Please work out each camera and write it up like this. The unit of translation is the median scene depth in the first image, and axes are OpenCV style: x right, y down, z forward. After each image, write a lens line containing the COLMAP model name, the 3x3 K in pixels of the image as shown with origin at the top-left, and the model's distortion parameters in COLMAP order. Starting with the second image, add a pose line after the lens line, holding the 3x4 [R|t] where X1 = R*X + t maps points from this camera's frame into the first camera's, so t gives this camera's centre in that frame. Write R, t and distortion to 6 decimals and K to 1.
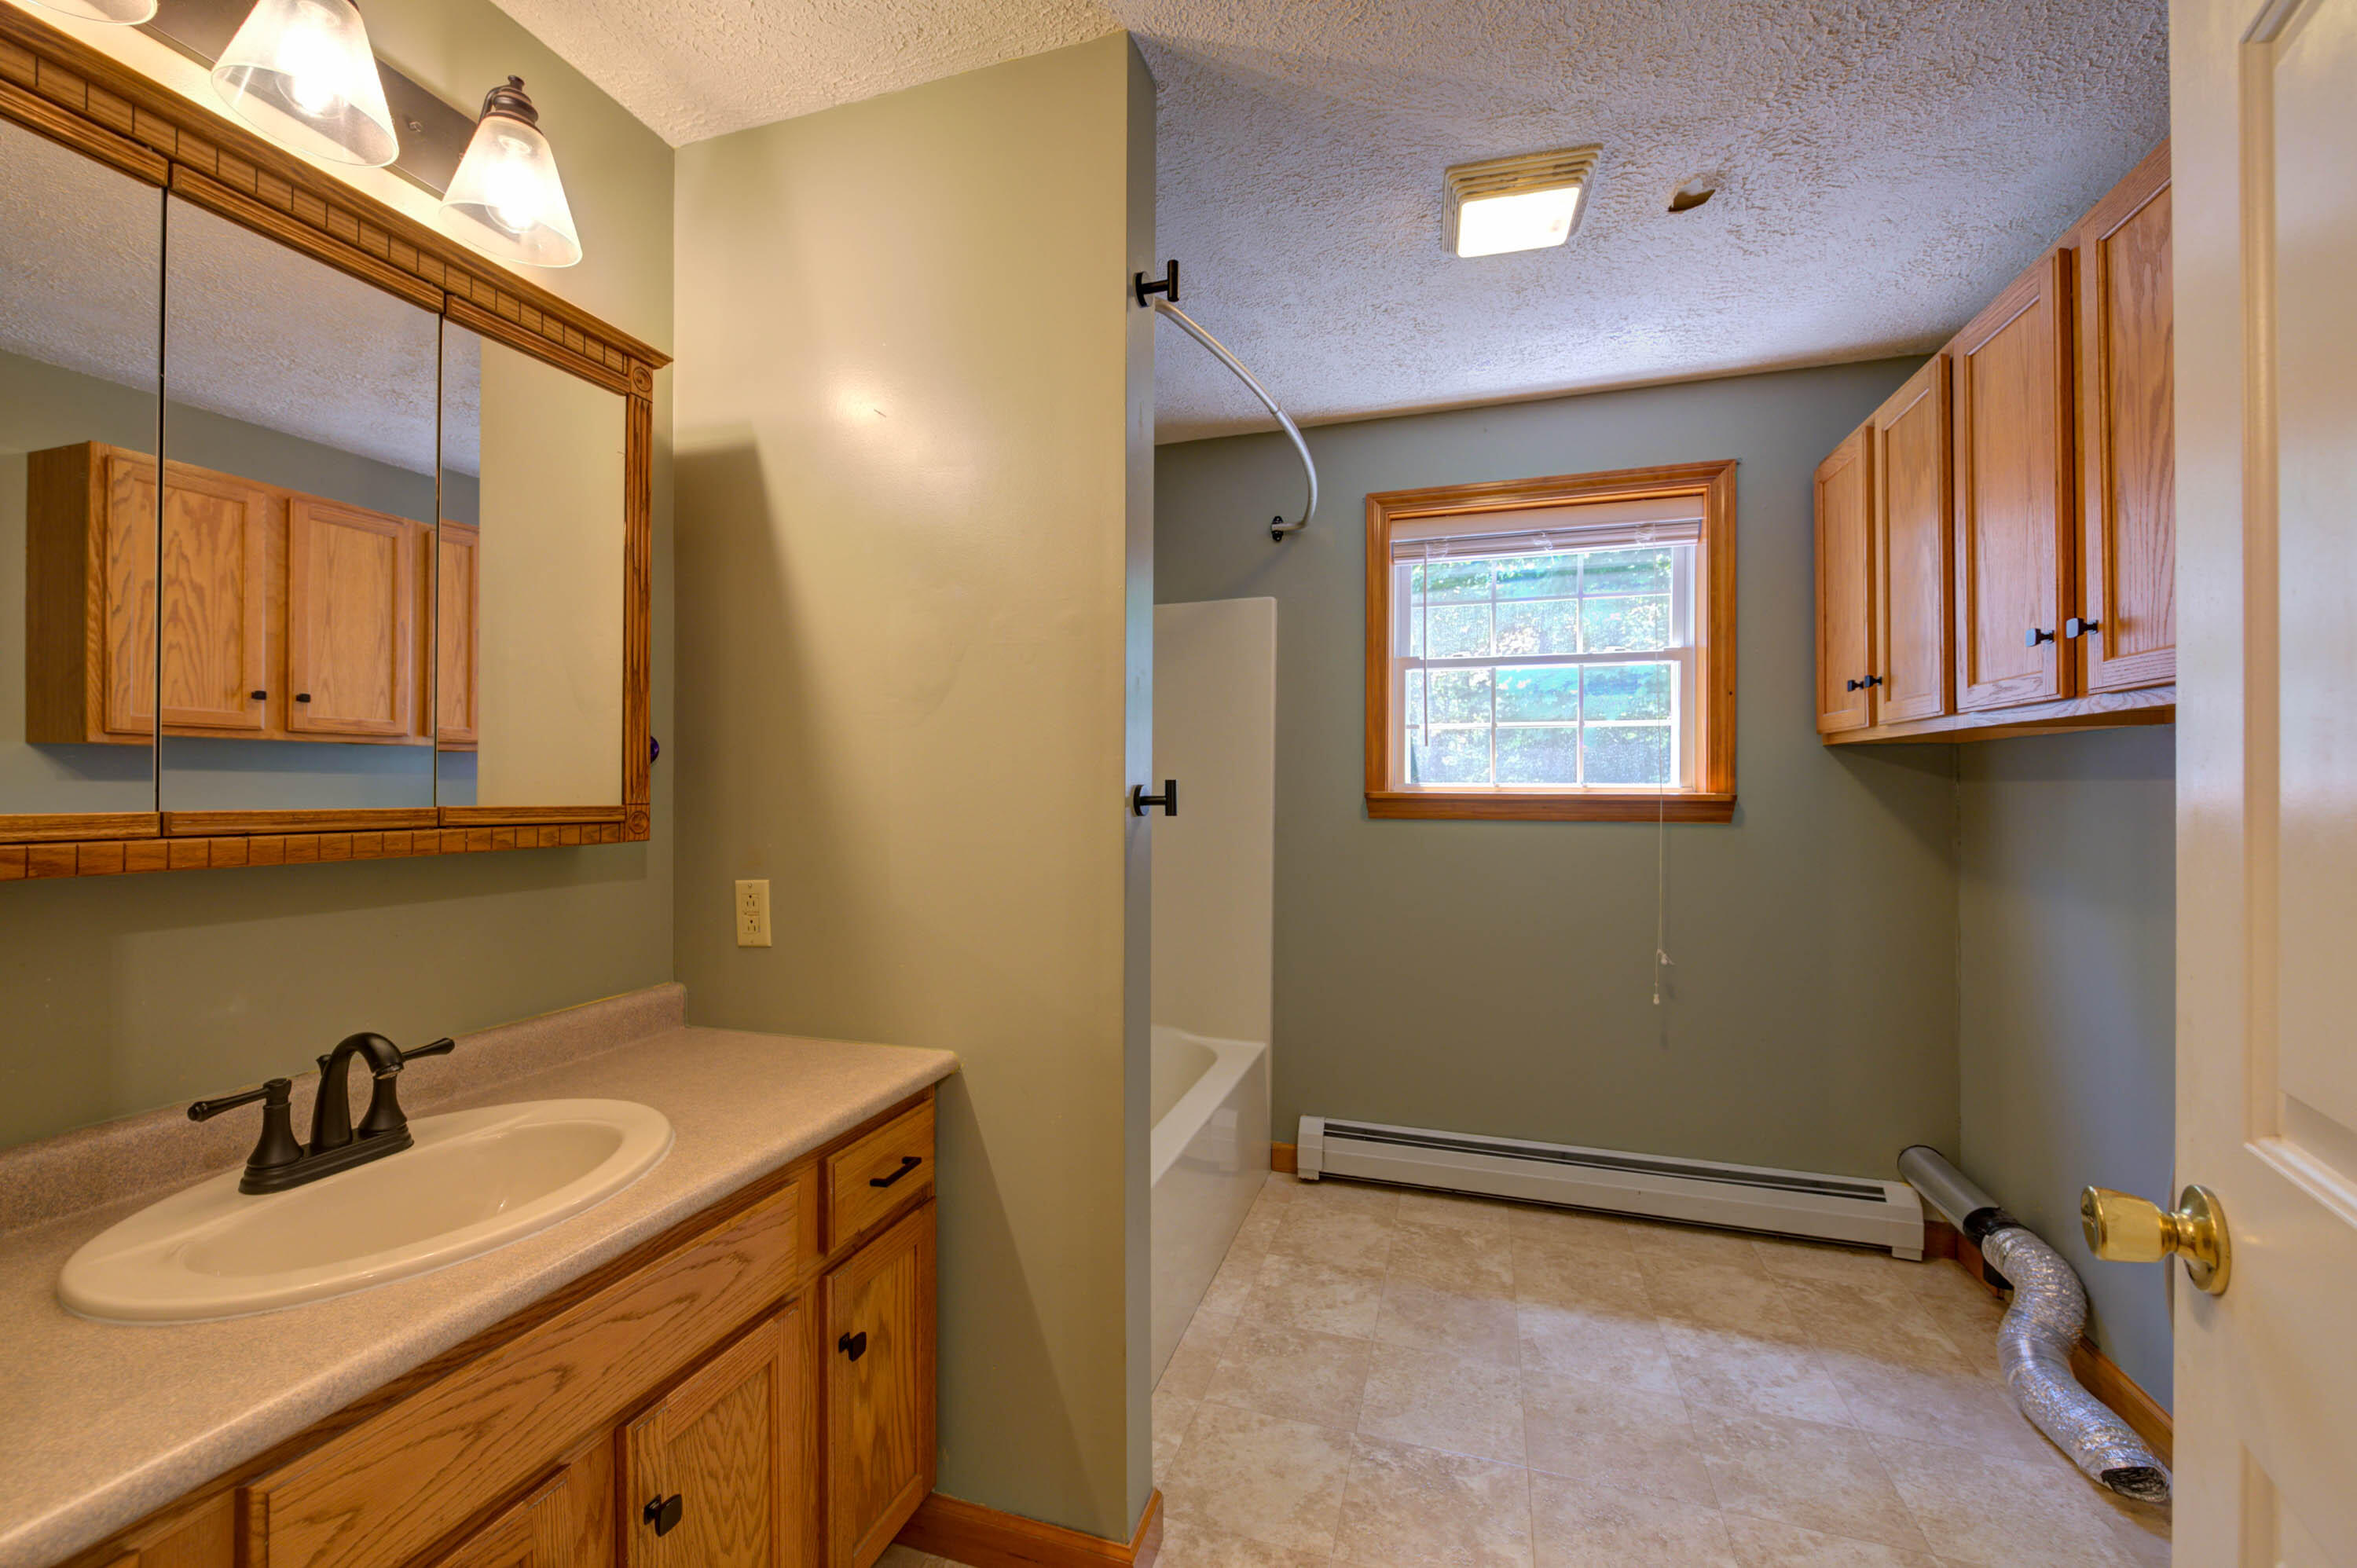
lens RADIAL K [[940.3, 0, 1164.0], [0, 940.3, 776.1], [0, 0, 1]] dist [0.005396, -0.002788]
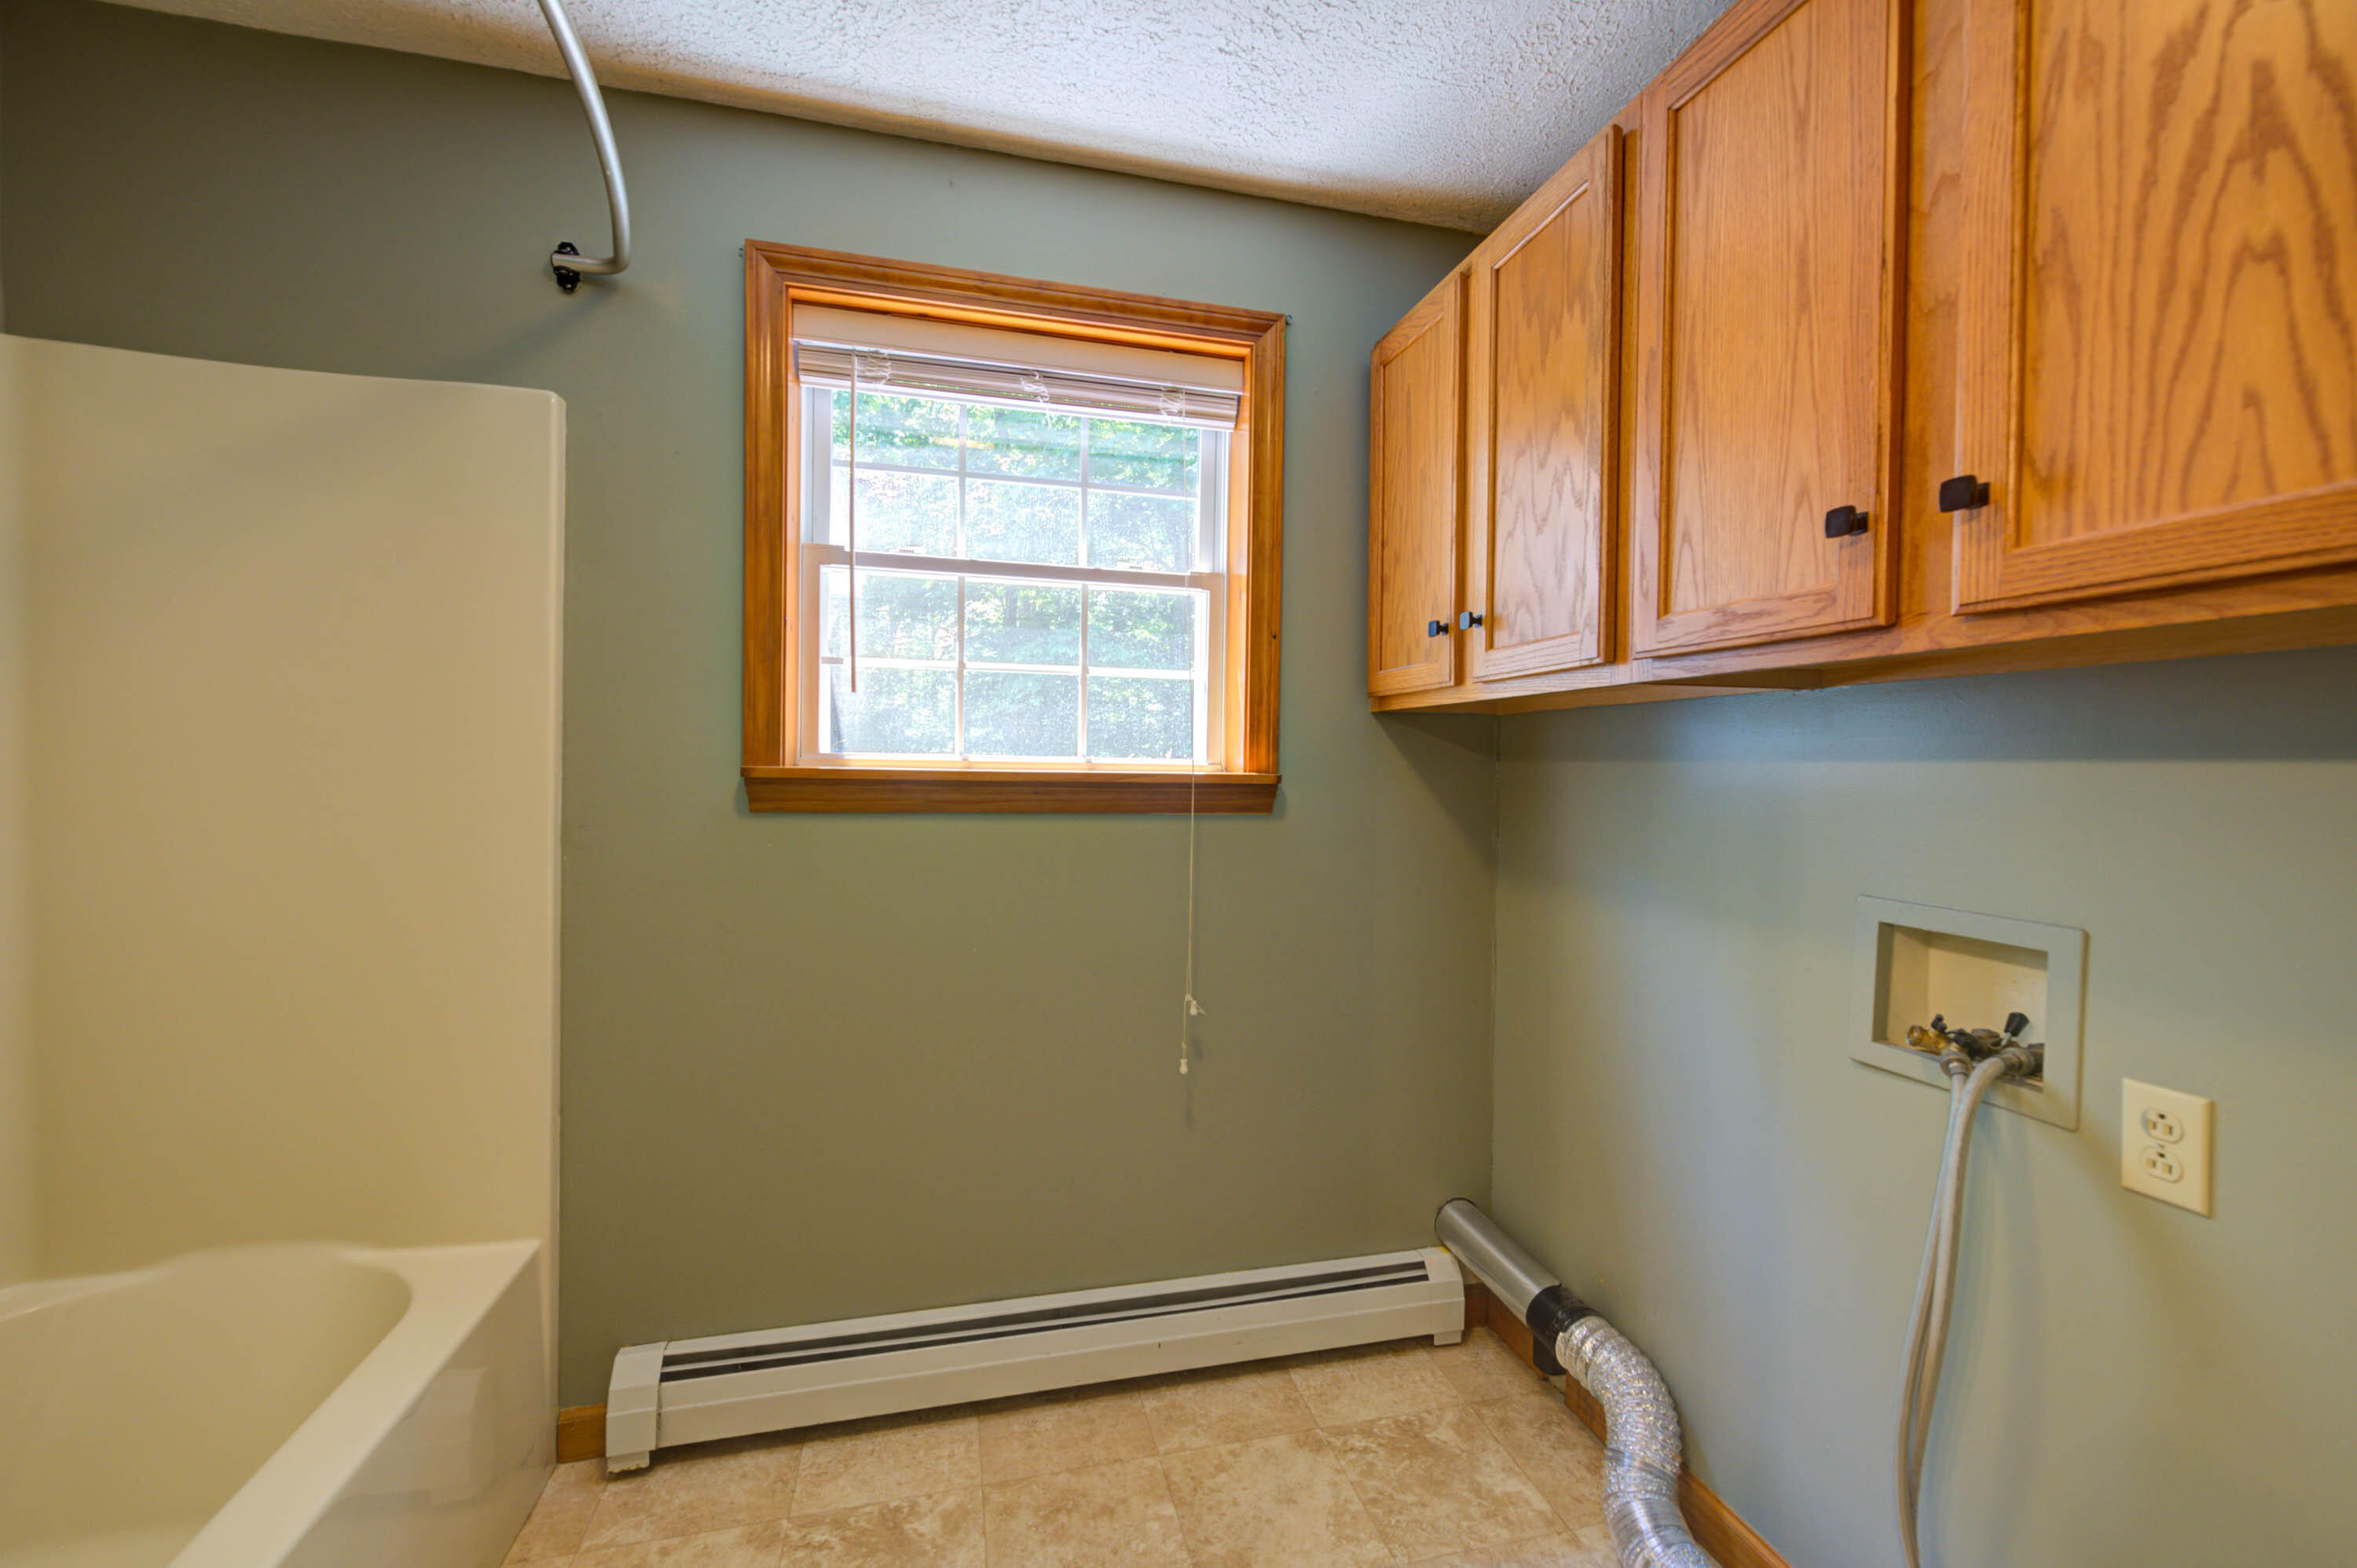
lens RADIAL K [[940.3, 0, 1187.9], [0, 940.3, 786.5], [0, 0, 1]] dist [0.005396, -0.002788]
pose [[0.834777, -0.005741, 0.550559, 0.126636], [-0.016990, 0.999201, 0.036179, 0.003348], [-0.550326, -0.039555, 0.834012, 0.379037]]
